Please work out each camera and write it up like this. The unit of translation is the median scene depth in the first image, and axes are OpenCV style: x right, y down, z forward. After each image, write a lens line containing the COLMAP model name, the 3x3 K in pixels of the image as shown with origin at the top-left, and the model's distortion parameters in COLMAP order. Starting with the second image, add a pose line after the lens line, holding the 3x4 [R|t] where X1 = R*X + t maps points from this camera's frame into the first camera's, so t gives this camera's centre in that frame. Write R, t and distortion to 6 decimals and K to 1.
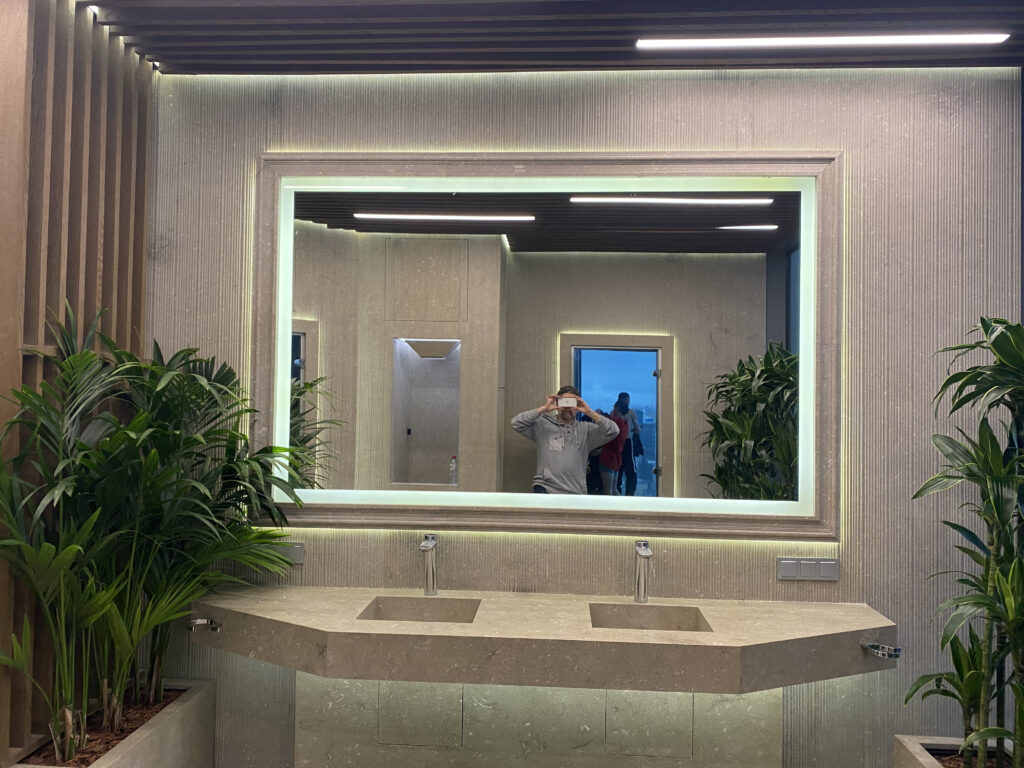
lens RADIAL K [[787.8, 0, 512.0], [0, 787.8, 384.0], [0, 0, 1]] dist [0.041342, -0.045597]
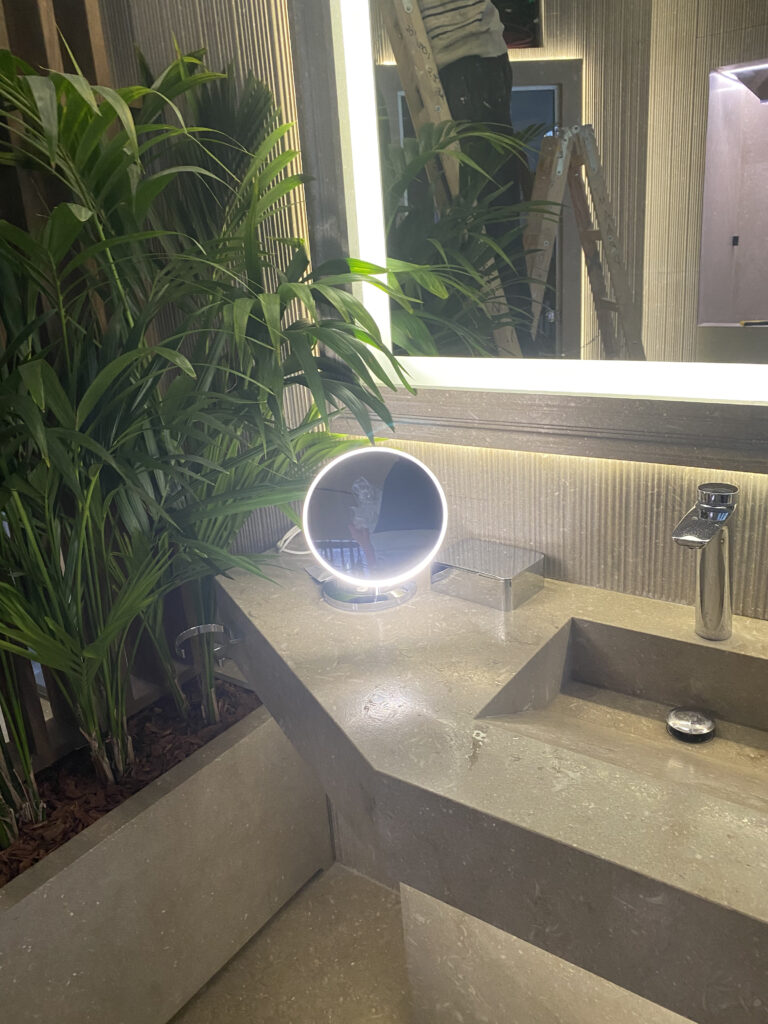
lens RADIAL K [[787.8, 0, 384.0], [0, 787.8, 512.0], [0, 0, 1]] dist [0.041342, -0.045597]
pose [[0.851809, 0.098026, -0.514600, -0.041370], [0.091293, 0.939526, 0.330086, 0.066132], [0.515837, -0.328150, 0.791347, 0.601162]]
